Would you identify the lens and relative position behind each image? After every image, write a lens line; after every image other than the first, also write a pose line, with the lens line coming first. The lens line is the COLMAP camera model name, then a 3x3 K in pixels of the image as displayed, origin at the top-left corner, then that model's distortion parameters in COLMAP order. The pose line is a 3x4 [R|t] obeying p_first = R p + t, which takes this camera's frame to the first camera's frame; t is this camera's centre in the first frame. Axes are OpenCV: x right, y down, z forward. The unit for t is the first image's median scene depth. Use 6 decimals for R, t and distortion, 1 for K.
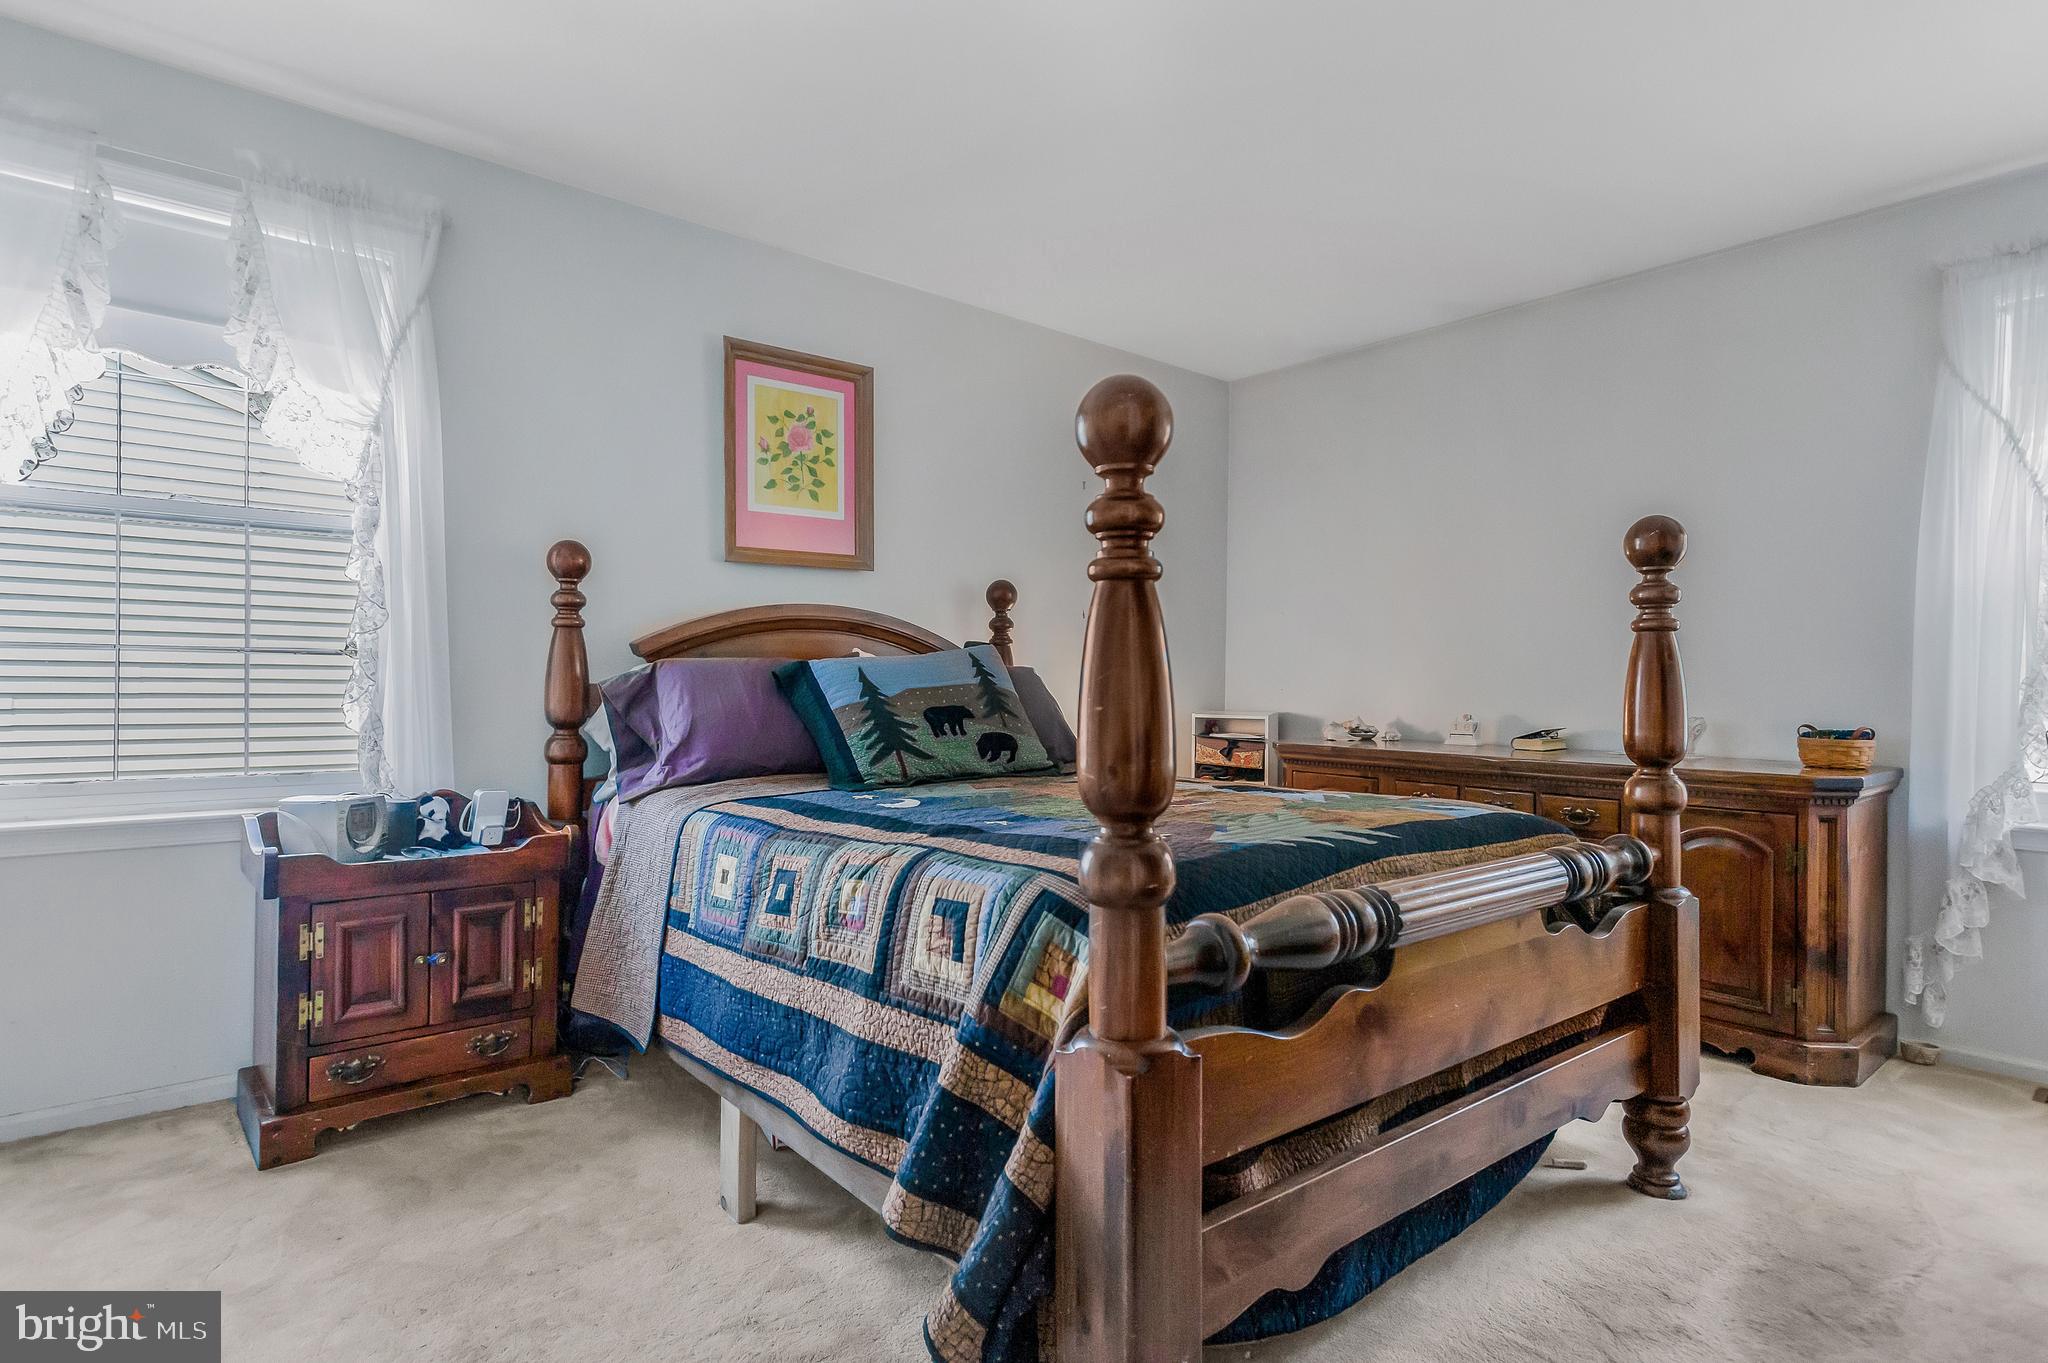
lens RADIAL K [[1037.3, 0, 1025.2], [0, 1037.3, 688.2], [0, 0, 1]] dist [0.003758, 0.000106]
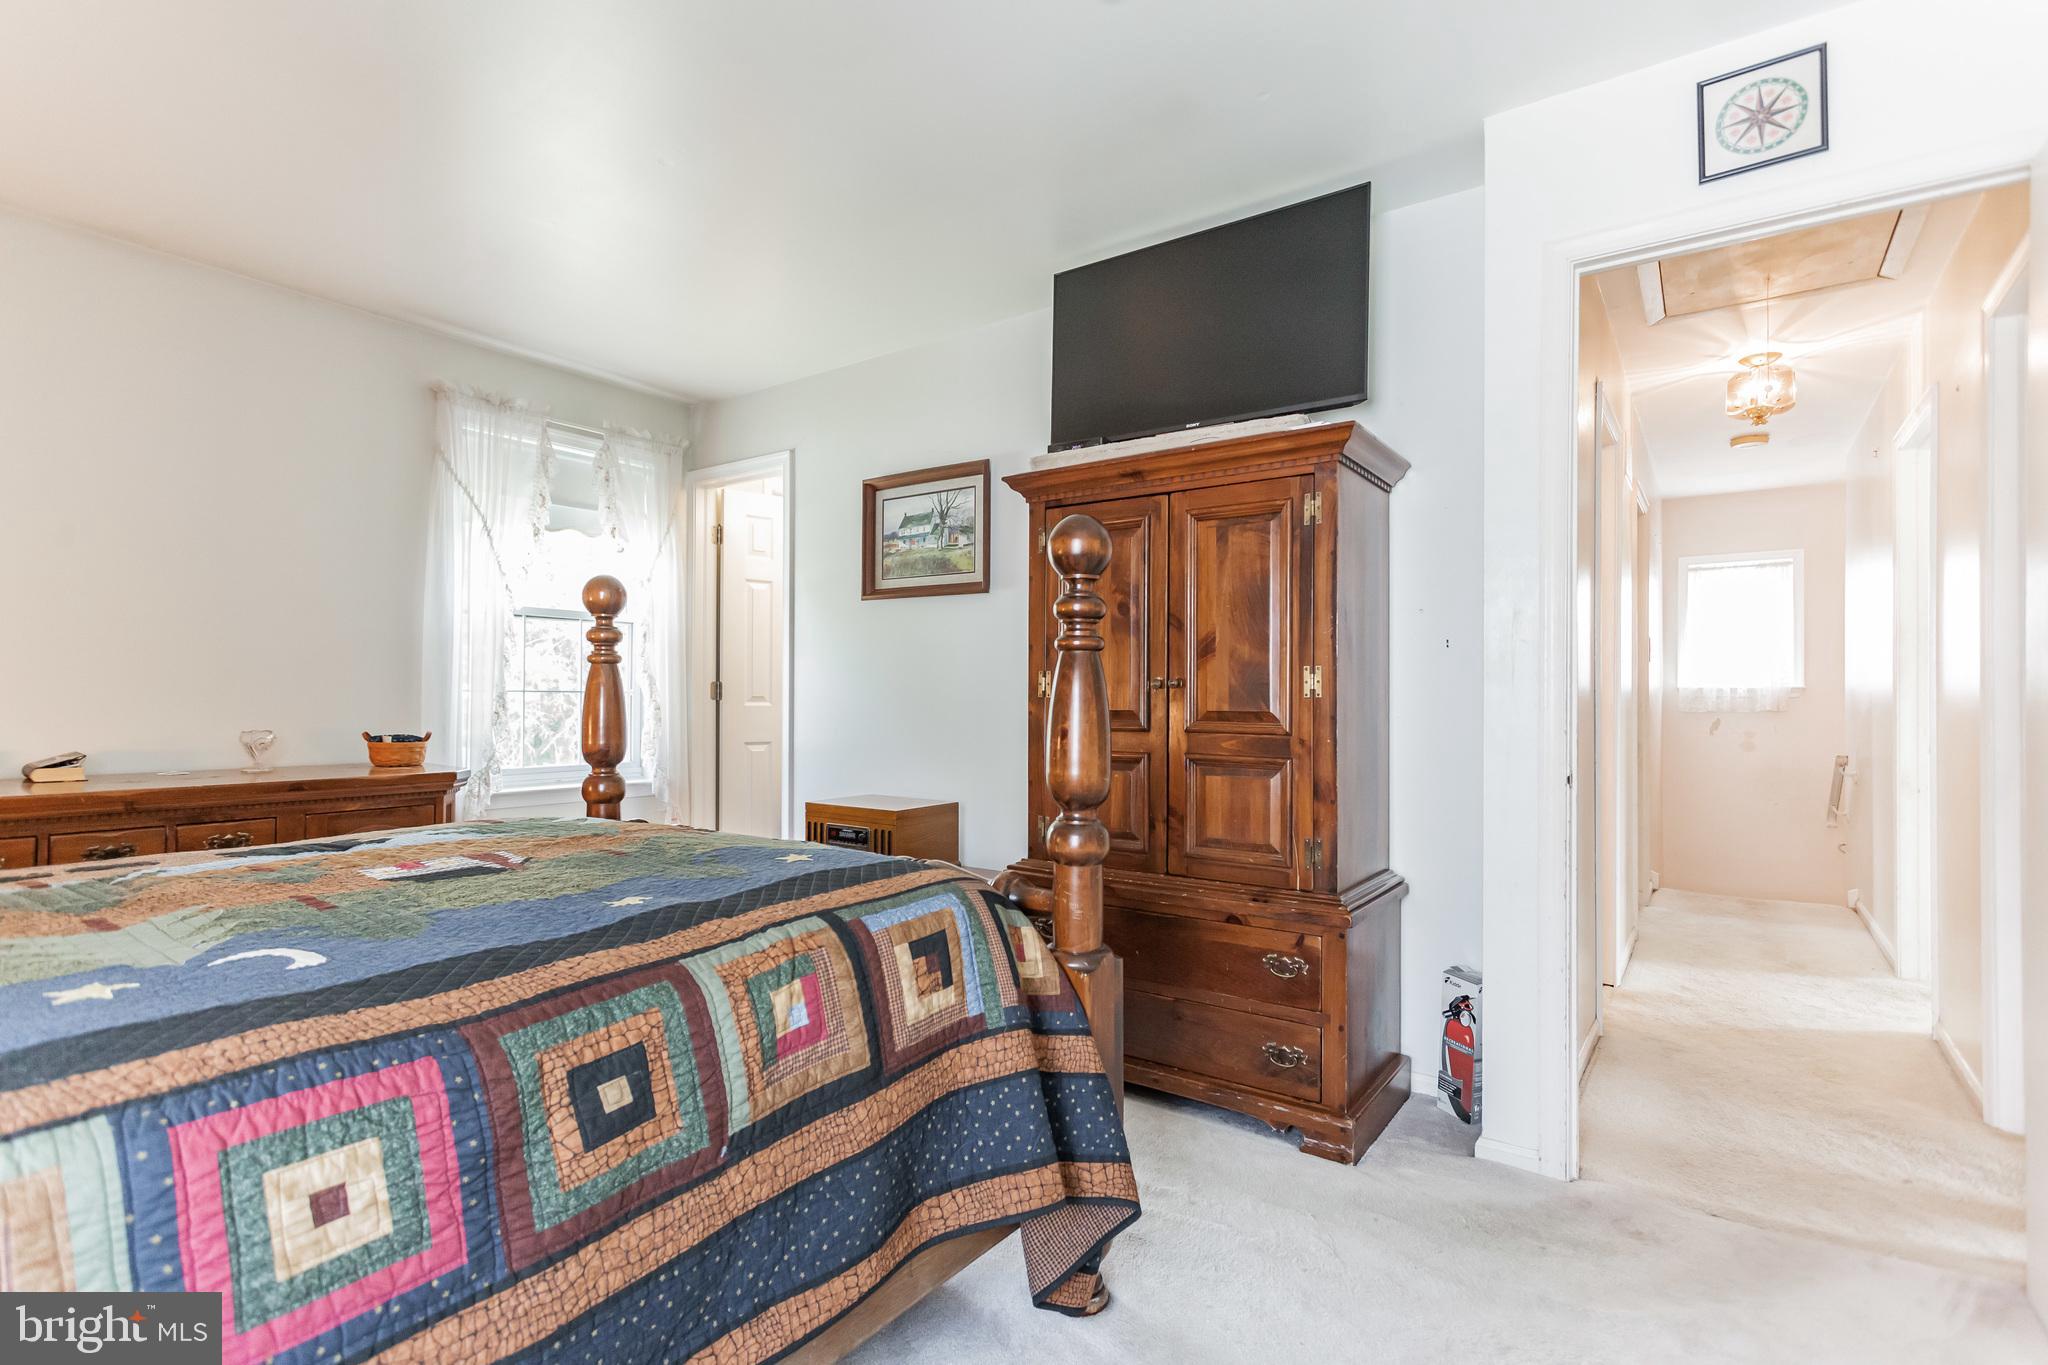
lens RADIAL K [[977.5, 0, 1025.0], [0, 977.5, 692.1], [0, 0, 1]] dist [0.006114, 0.000044]
pose [[-0.267041, 0.001197, 0.963684, -0.737922], [-0.013983, 0.999889, -0.005117, -0.021786], [-0.963584, -0.014842, -0.266995, 0.846738]]
